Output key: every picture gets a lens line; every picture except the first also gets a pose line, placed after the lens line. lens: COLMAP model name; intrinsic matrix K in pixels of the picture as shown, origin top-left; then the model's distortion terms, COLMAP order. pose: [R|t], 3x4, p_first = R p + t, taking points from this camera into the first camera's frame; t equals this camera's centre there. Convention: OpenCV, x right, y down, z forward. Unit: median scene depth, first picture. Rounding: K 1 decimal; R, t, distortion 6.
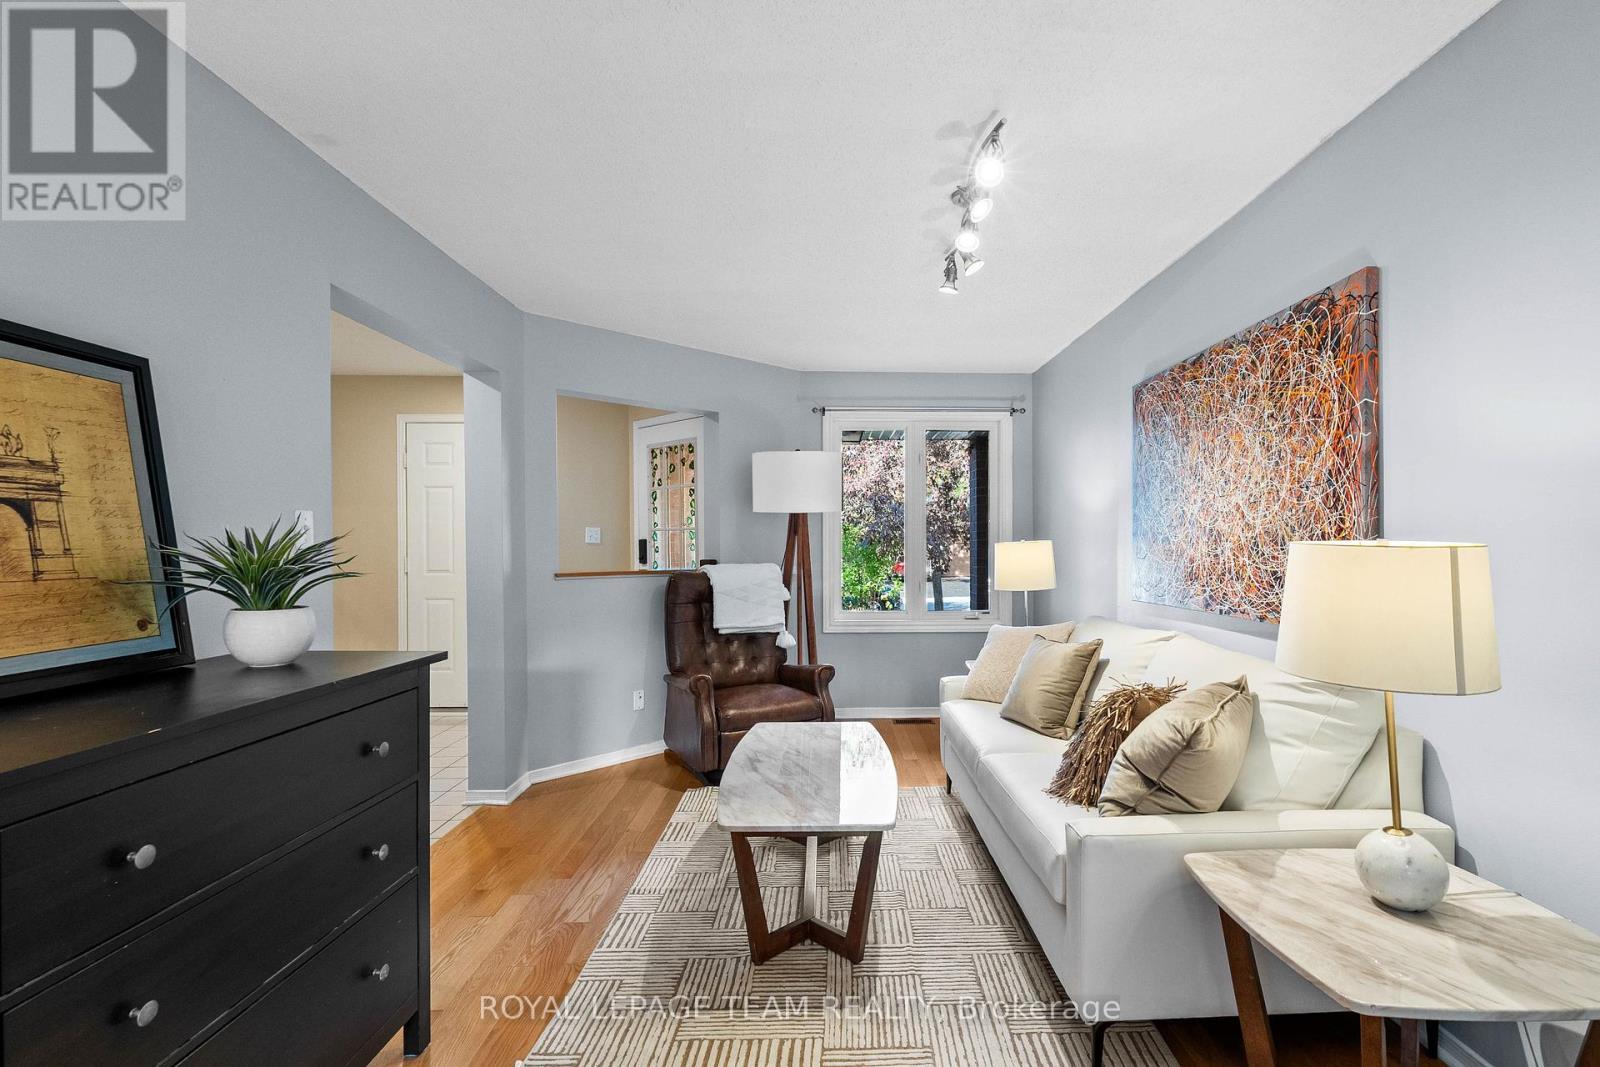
lens RADIAL K [[704.5, 0, 809.1], [0, 704.5, 533.2], [0, 0, 1]] dist [-0.008017, -0.000200]
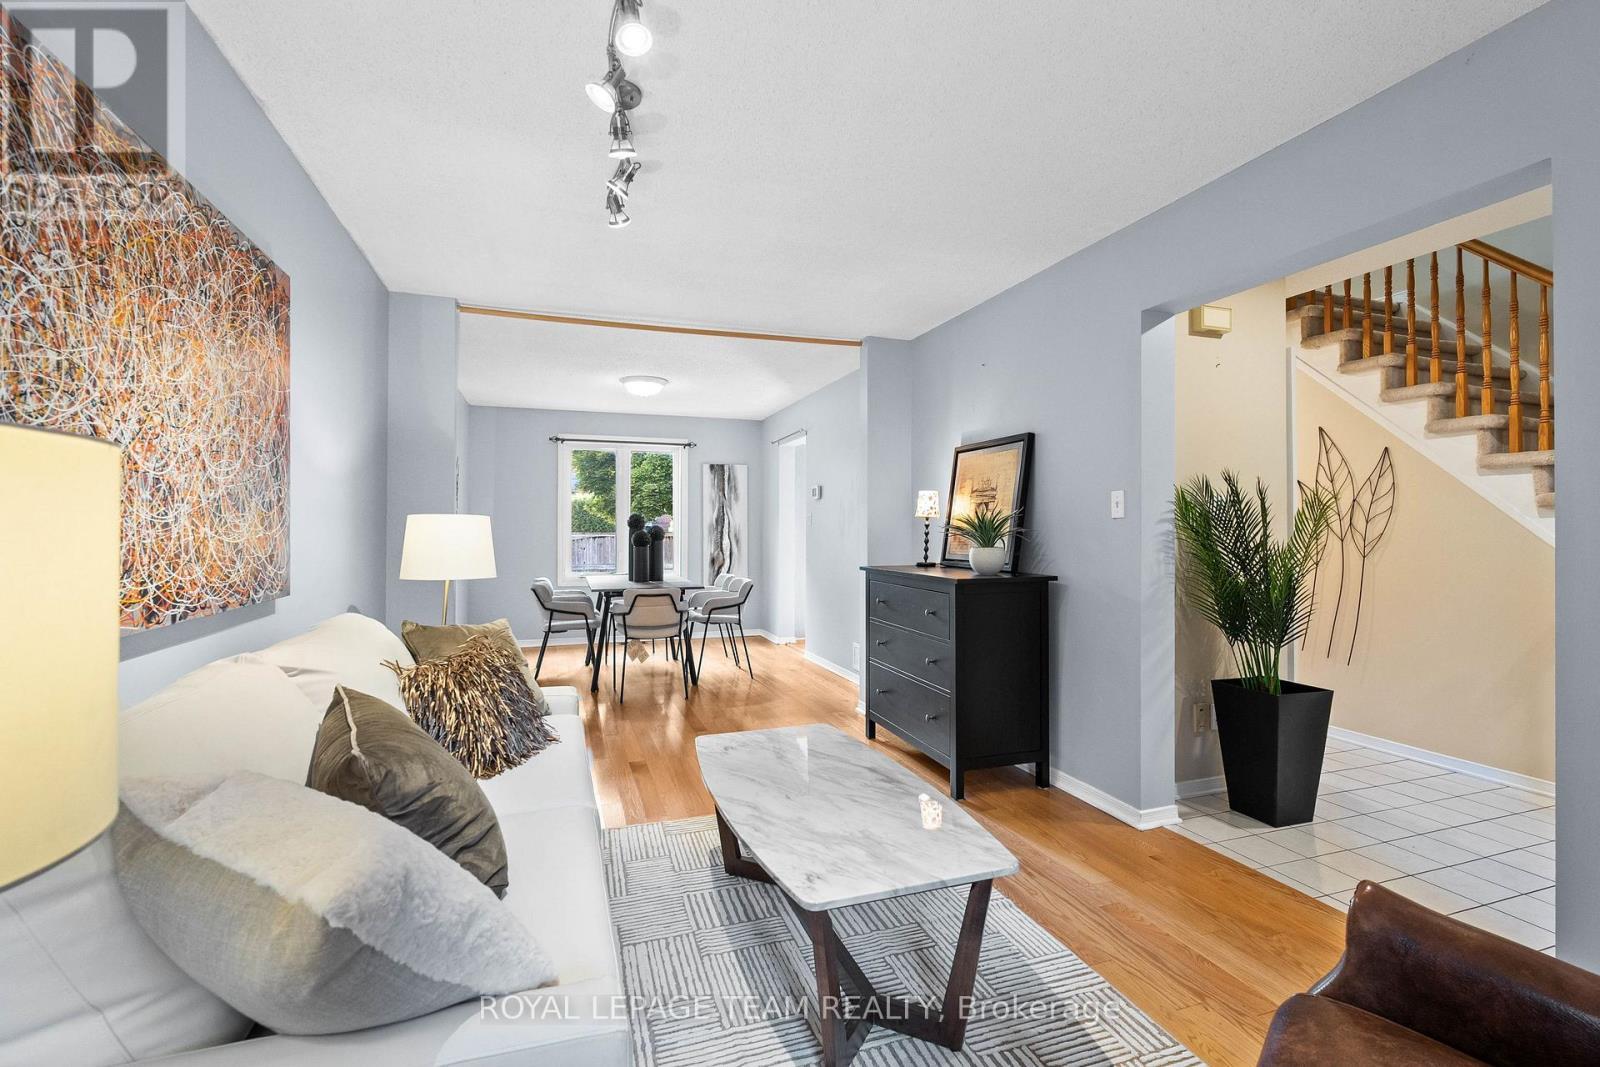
lens RADIAL K [[704.5, 0, 805.0], [0, 704.5, 533.5], [0, 0, 1]] dist [-0.008017, -0.000200]
pose [[-0.937511, 0.005294, -0.347916, 0.302962], [0.008740, 0.999927, -0.008338, 0.050791], [0.347847, -0.010858, -0.937488, 1.826592]]
